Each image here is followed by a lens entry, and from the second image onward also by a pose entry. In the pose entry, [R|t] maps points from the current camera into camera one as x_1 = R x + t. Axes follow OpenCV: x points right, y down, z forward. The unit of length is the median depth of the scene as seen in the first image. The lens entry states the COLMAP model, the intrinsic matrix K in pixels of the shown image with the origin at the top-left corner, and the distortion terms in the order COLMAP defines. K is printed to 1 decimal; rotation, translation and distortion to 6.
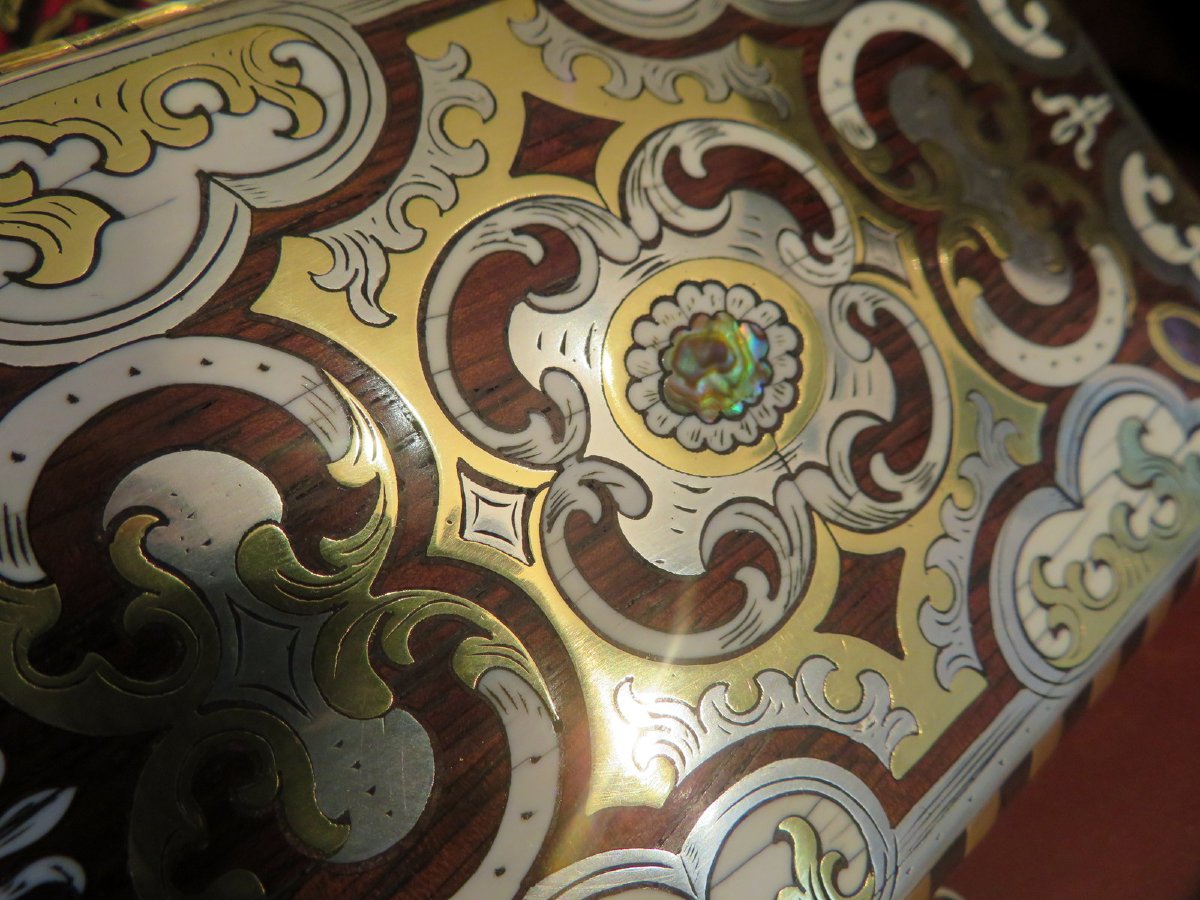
lens RADIAL K [[873.1, 0, 581.0], [0, 873.1, 478.5], [0, 0, 1]] dist [0.007643, 0.012363]
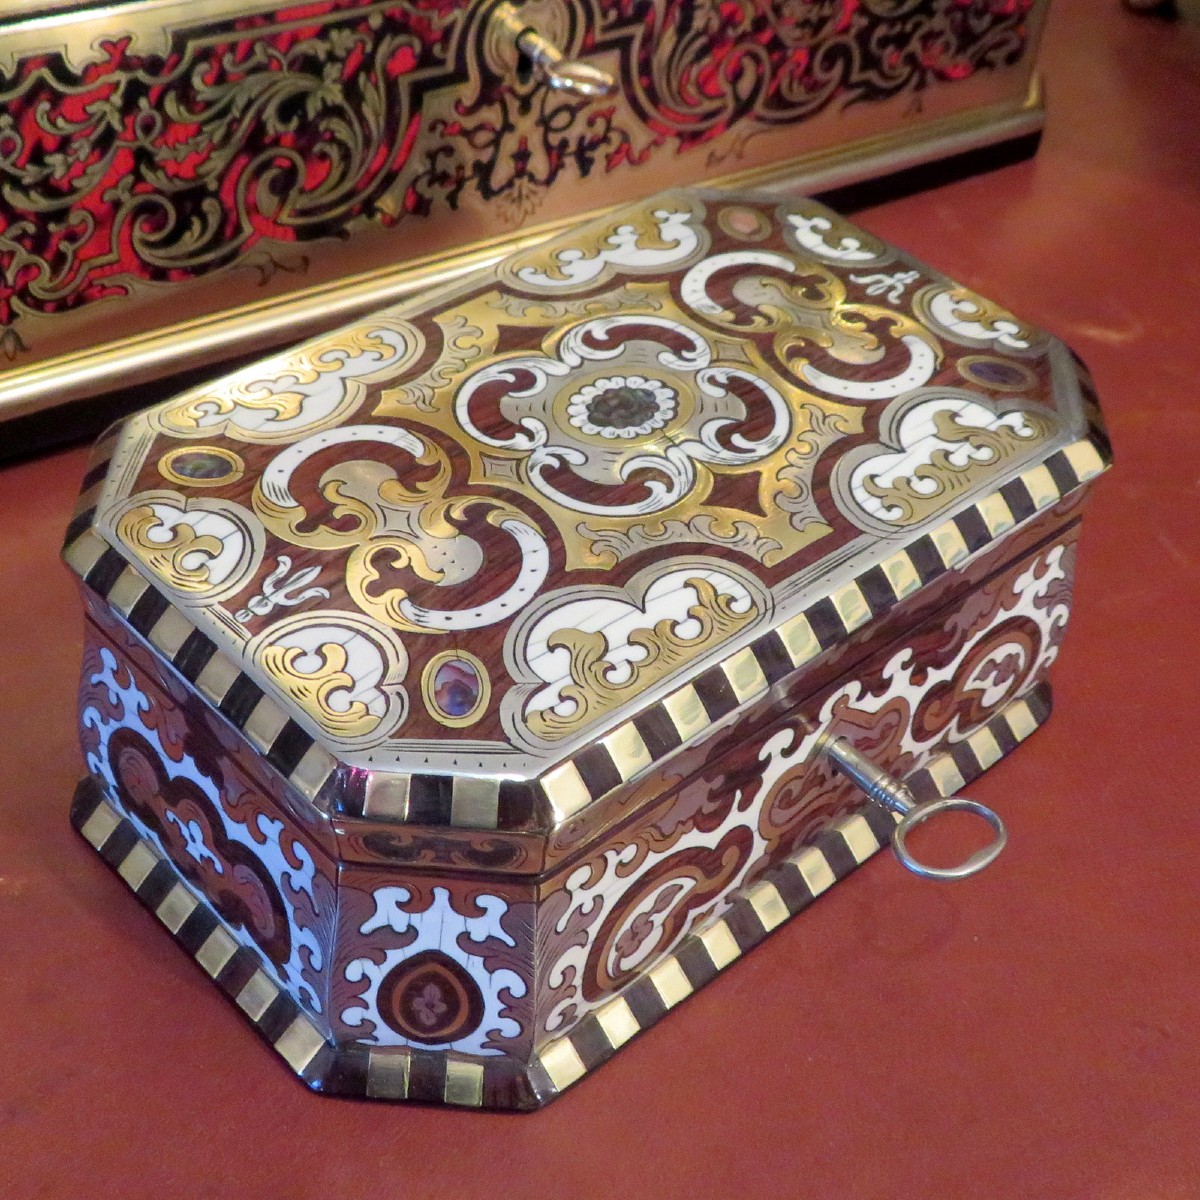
lens RADIAL K [[1874.6, 0, 579.4], [0, 1874.6, 603.2], [0, 0, 1]] dist [-0.014536, 0.000000]
pose [[0.957305, -0.263255, -0.119431, 0.426382], [0.159761, 0.826113, -0.540384, 2.255963], [0.240923, 0.498231, 0.832900, -1.992458]]
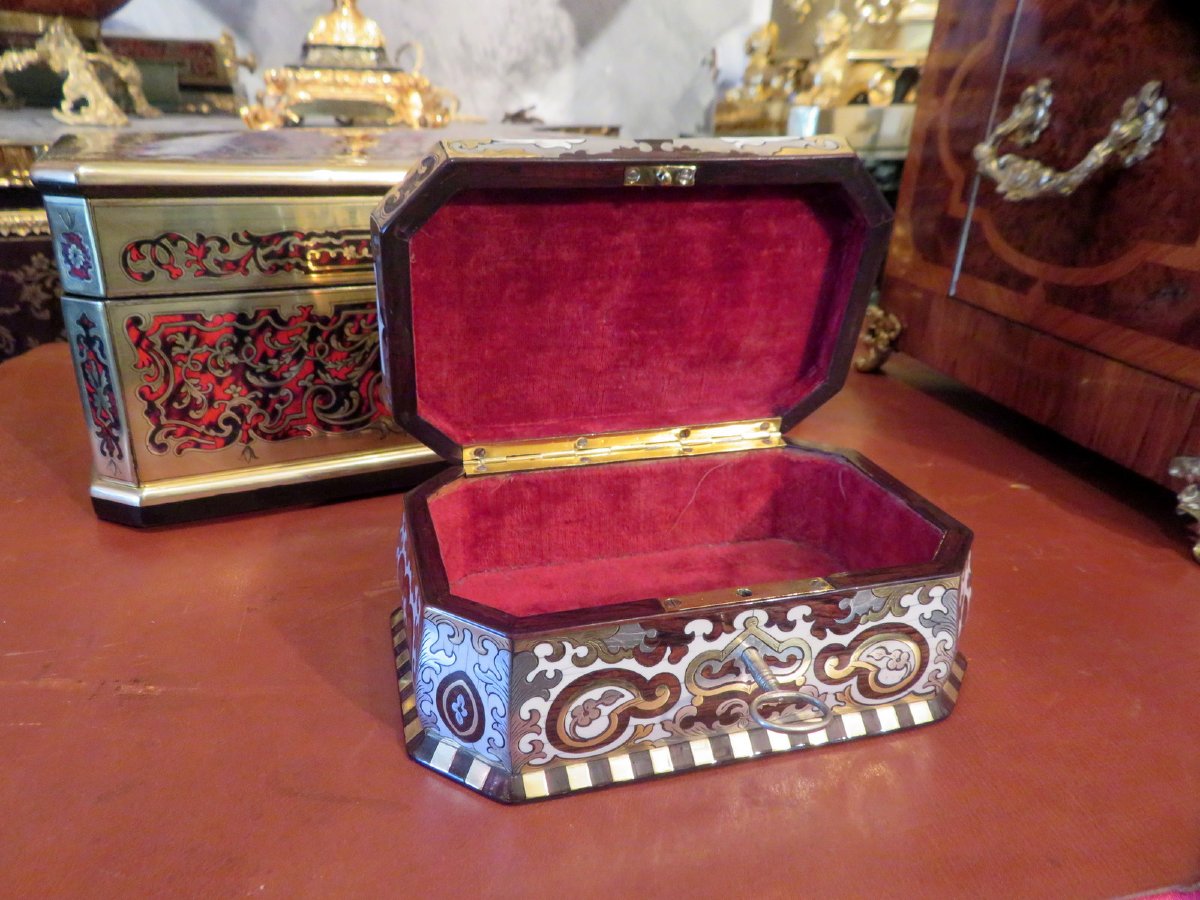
lens RADIAL K [[873.1, 0, 578.4], [0, 873.1, 474.9], [0, 0, 1]] dist [0.007643, 0.012363]
pose [[0.948929, -0.277393, -0.150287, 0.925310], [0.058691, 0.623263, -0.779806, 2.618249], [0.309981, 0.731161, 0.607713, -0.856353]]
